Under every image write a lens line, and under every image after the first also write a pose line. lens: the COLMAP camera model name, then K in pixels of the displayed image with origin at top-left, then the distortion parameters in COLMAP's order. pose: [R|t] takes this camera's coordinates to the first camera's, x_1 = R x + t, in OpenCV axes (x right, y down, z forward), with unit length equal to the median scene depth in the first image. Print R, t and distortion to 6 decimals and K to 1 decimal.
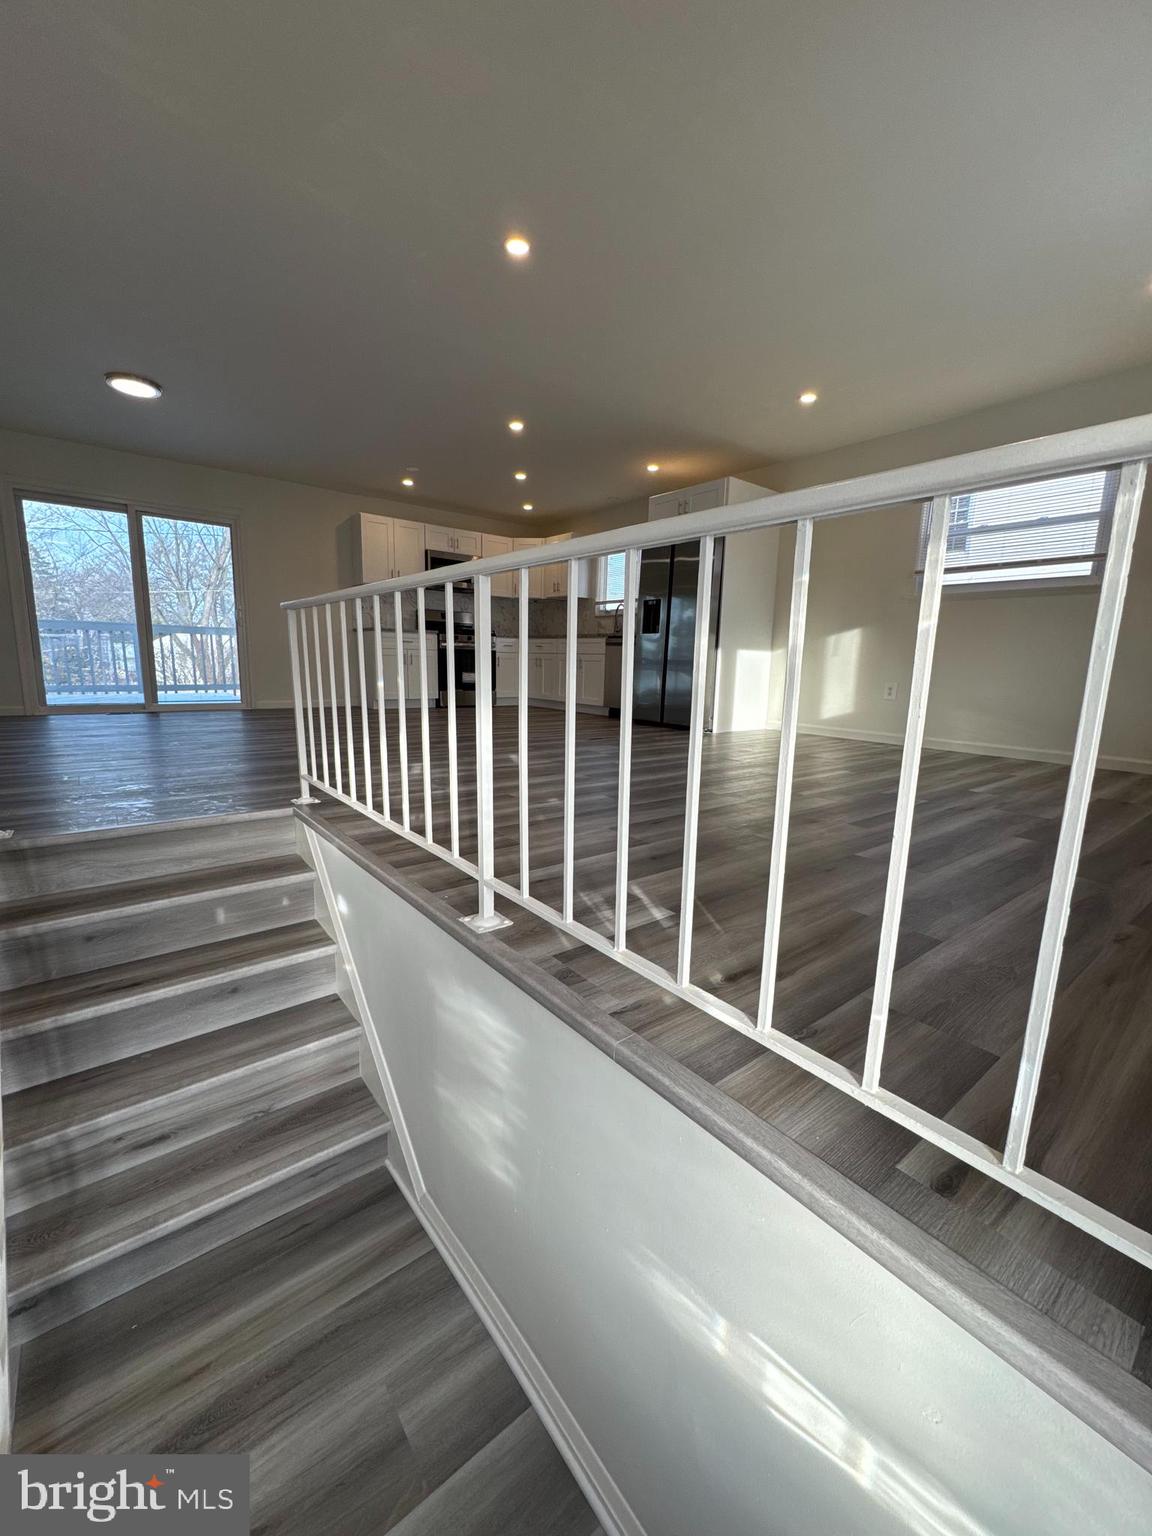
lens RADIAL K [[610.5, 0, 576.0], [0, 610.5, 768.0], [0, 0, 1]] dist [-0.002461, -0.000266]
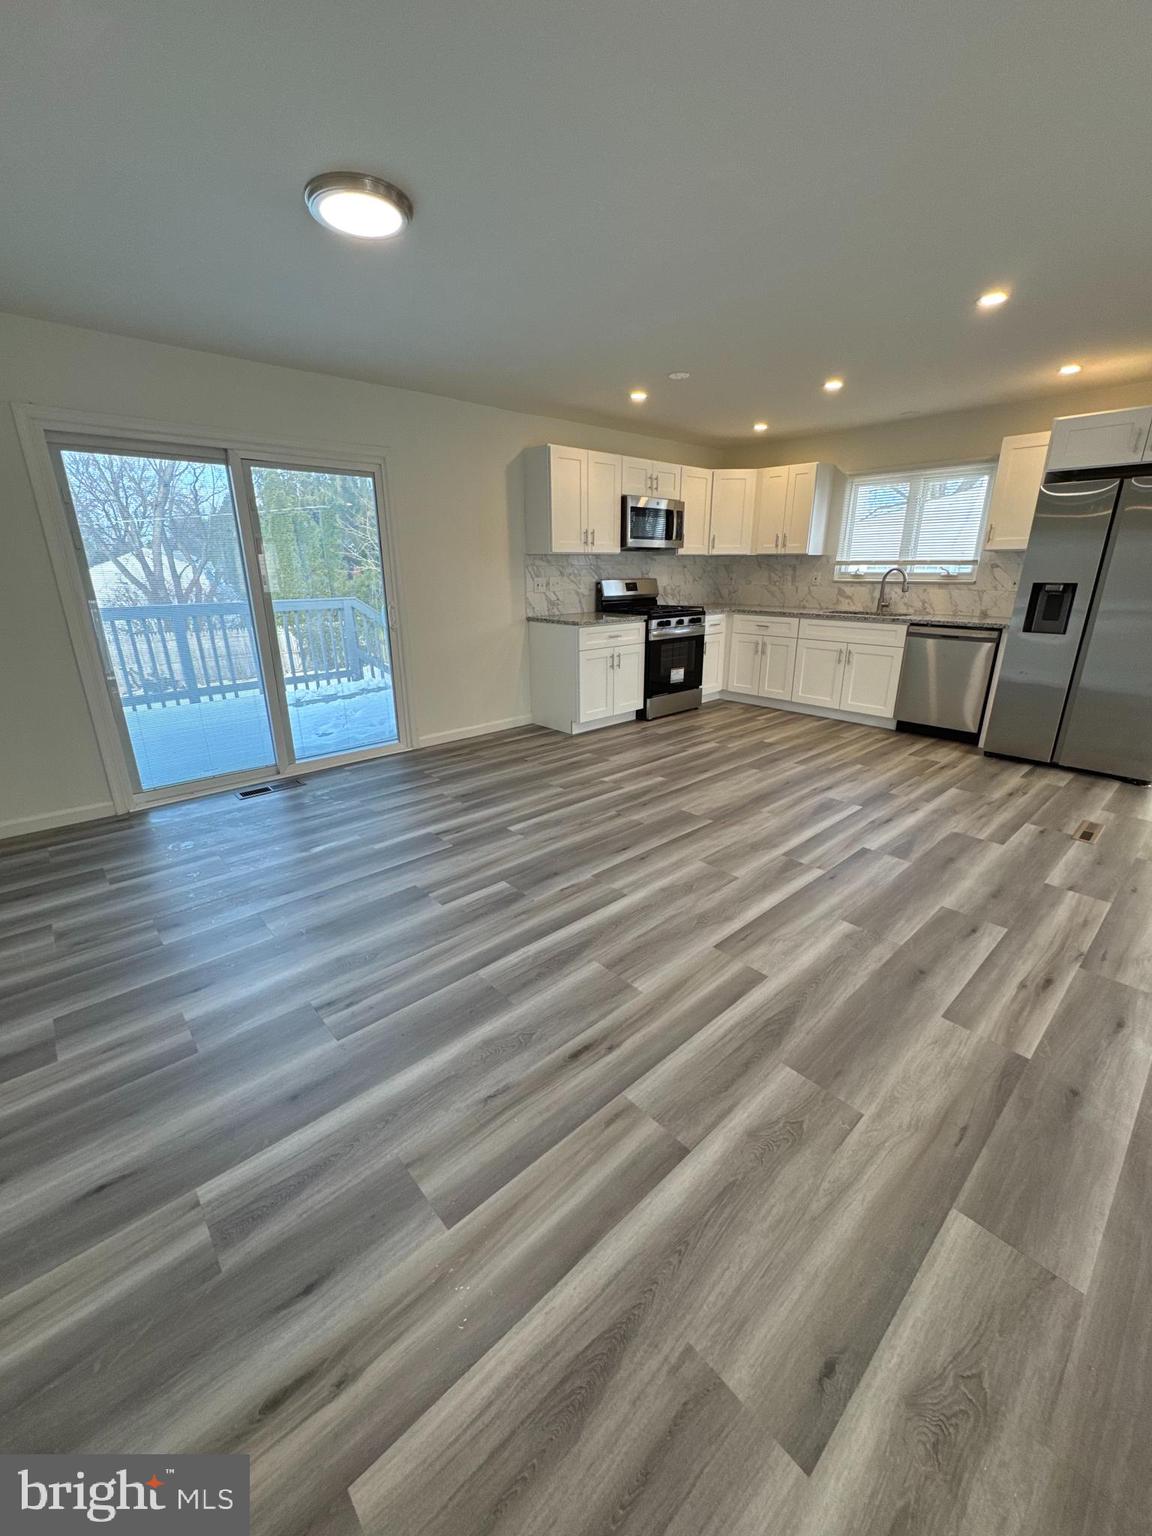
lens RADIAL K [[610.5, 0, 576.0], [0, 610.5, 768.0], [0, 0, 1]] dist [-0.002461, -0.000266]
pose [[0.997034, -0.052539, 0.056246, -0.398254], [0.043780, 0.988170, 0.146978, -0.175165], [-0.063303, -0.144079, 0.987539, 0.306101]]
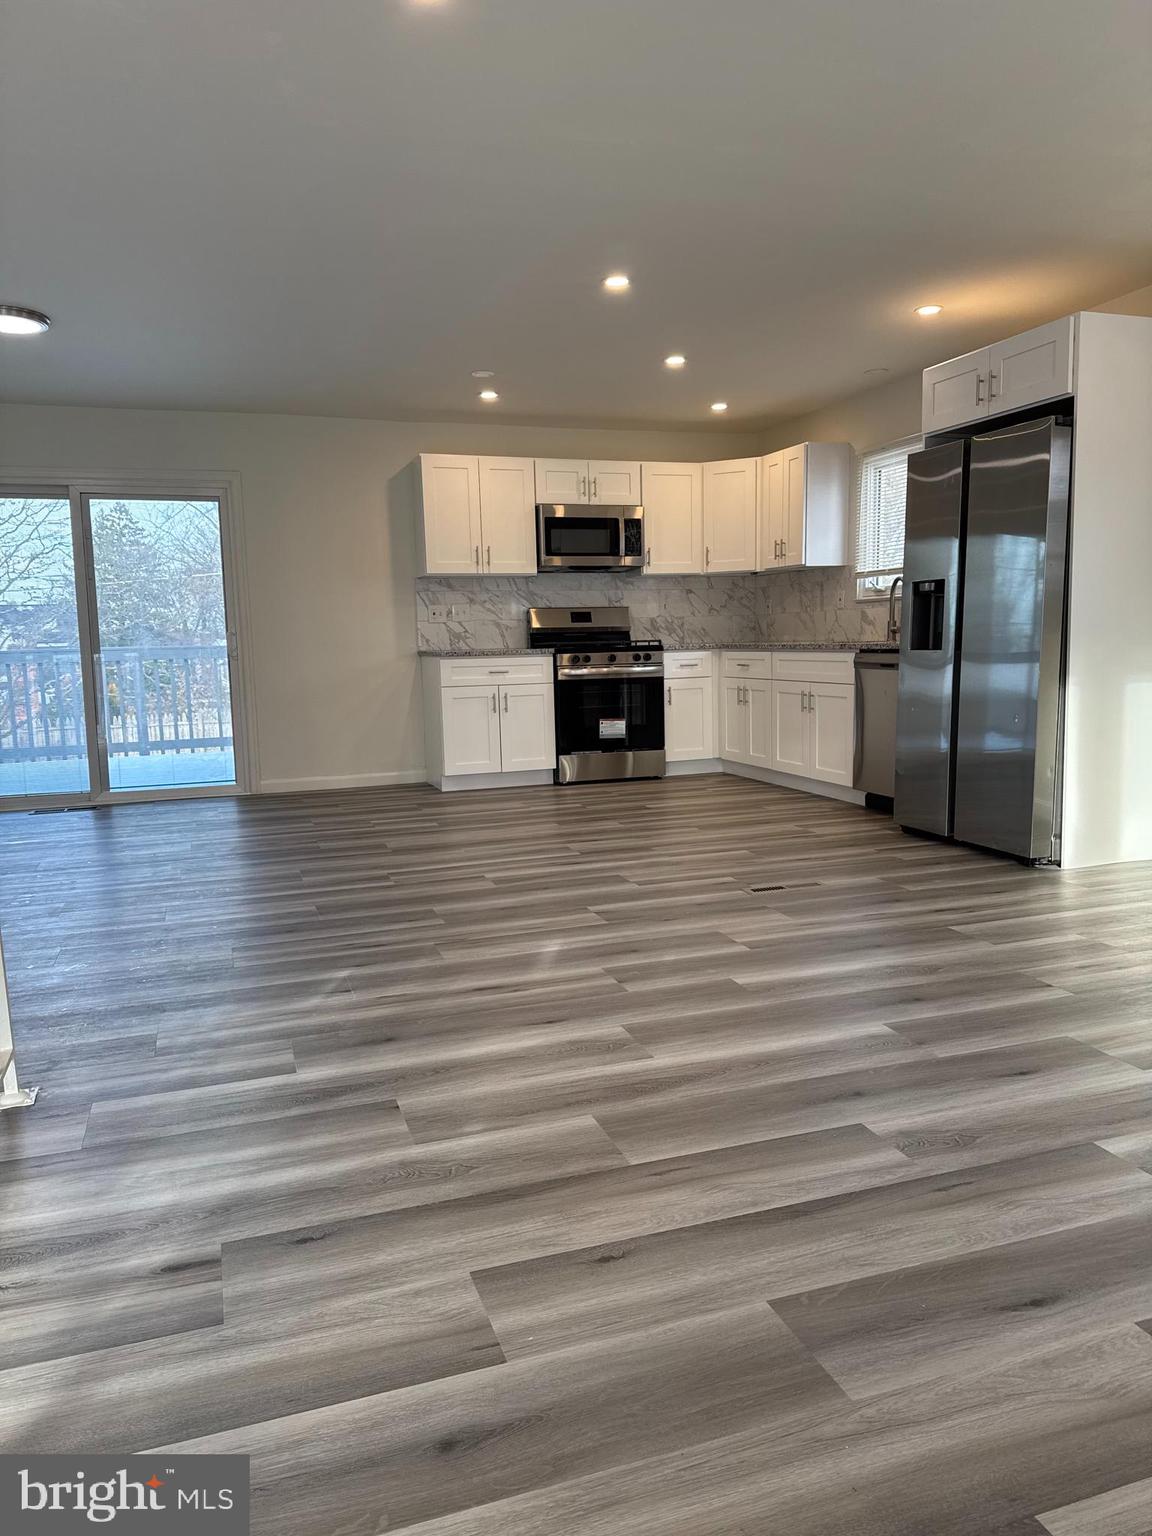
lens RADIAL K [[1072.5, 0, 576.0], [0, 1072.5, 768.0], [0, 0, 1]] dist [0.133984, -0.237188]
pose [[0.943151, -0.007705, -0.332276, 0.131347], [-0.010325, 0.998570, -0.052462, -0.072068], [0.332205, 0.052910, 0.941722, 0.098292]]
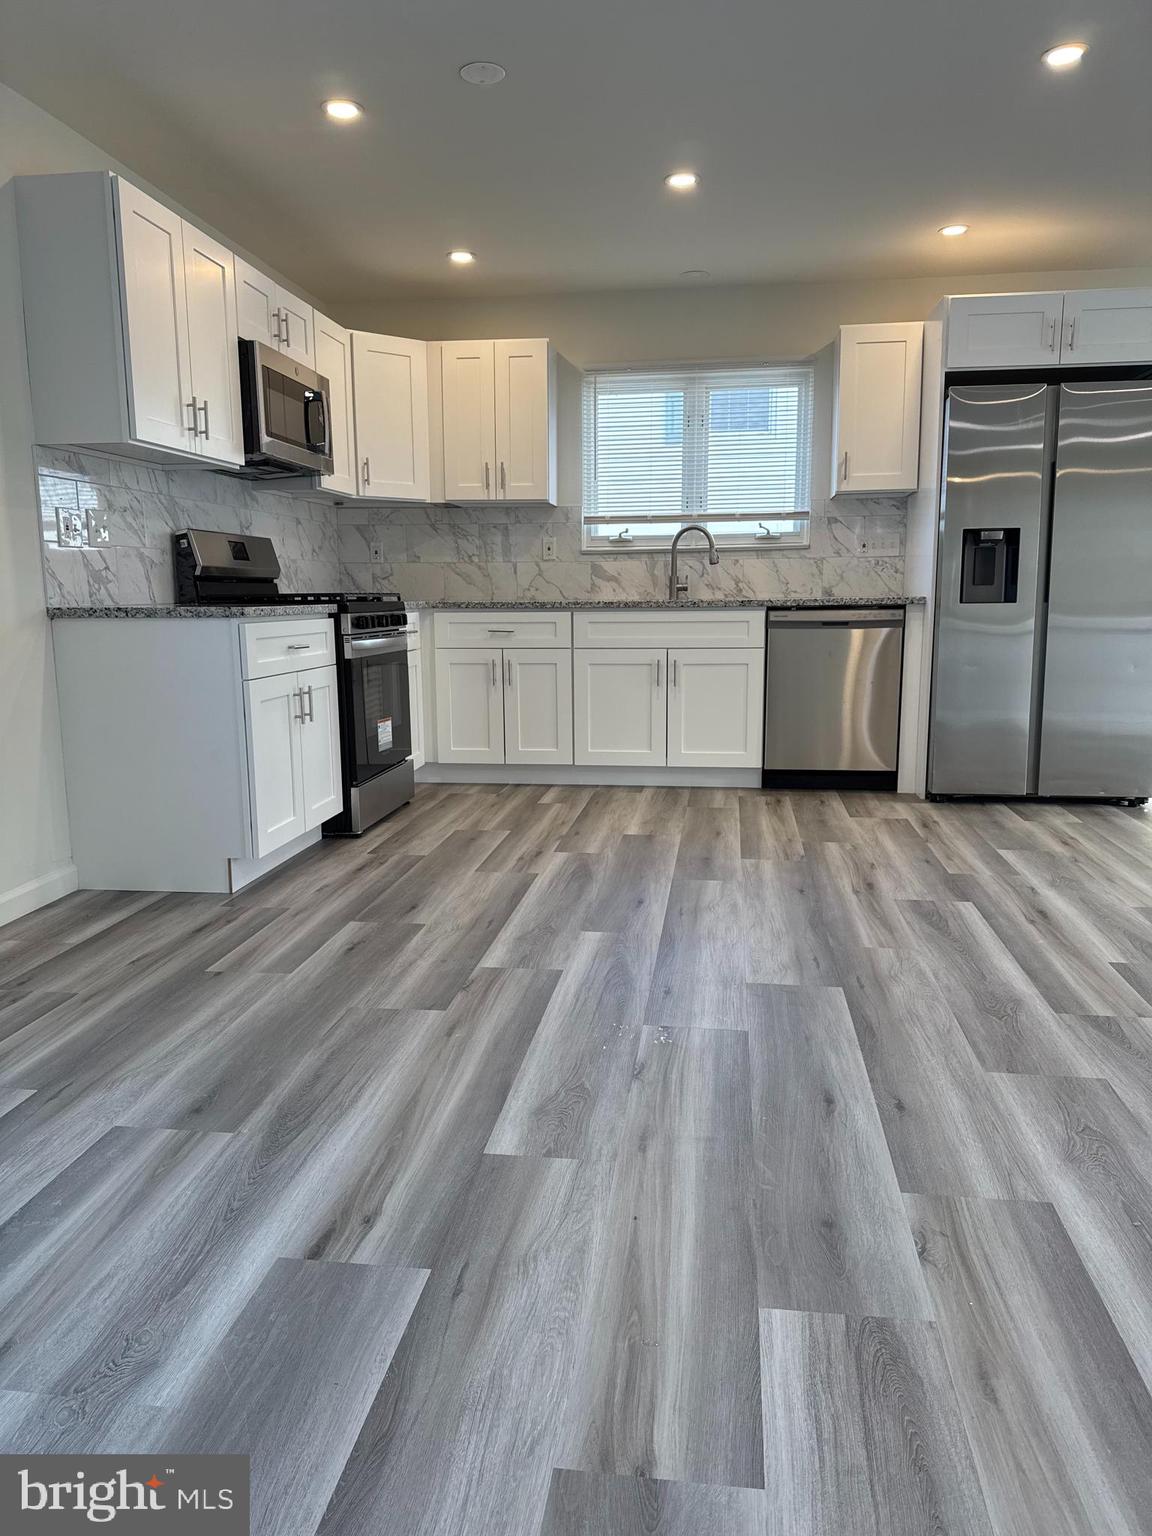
lens RADIAL K [[1072.5, 0, 576.0], [0, 1072.5, 768.0], [0, 0, 1]] dist [0.133984, -0.237188]
pose [[0.718039, -0.143599, 0.681028, -0.594291], [0.147122, 0.987690, 0.053143, -0.168864], [-0.680276, 0.062035, 0.730326, 0.561591]]
